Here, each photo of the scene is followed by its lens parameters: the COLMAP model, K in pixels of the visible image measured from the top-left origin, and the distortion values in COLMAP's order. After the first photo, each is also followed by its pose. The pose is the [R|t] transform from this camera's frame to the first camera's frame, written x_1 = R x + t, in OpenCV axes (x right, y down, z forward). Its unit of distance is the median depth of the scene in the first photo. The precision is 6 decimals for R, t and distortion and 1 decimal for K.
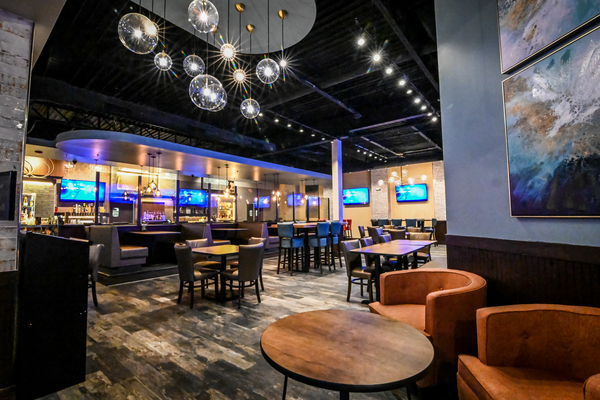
lens RADIAL K [[279.2, 0, 297.8], [0, 279.2, 200.5], [0, 0, 1]] dist [-0.017325, -0.000031]
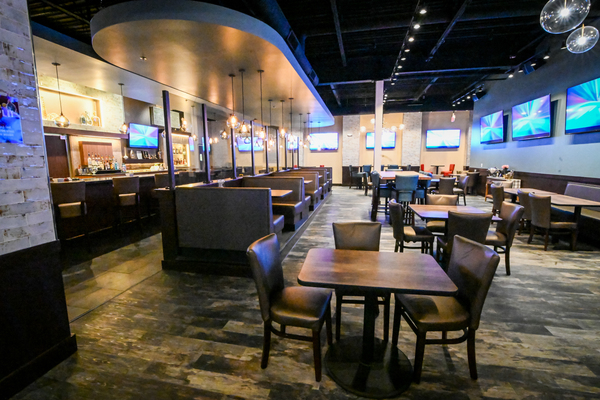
lens RADIAL K [[279.2, 0, 300.2], [0, 279.2, 198.2], [0, 0, 1]] dist [-0.017325, -0.000031]
pose [[0.891177, -0.056840, 0.450082, -1.251952], [-0.030789, 0.982254, 0.185011, 0.003250], [-0.452610, -0.178735, 0.873612, 0.604910]]
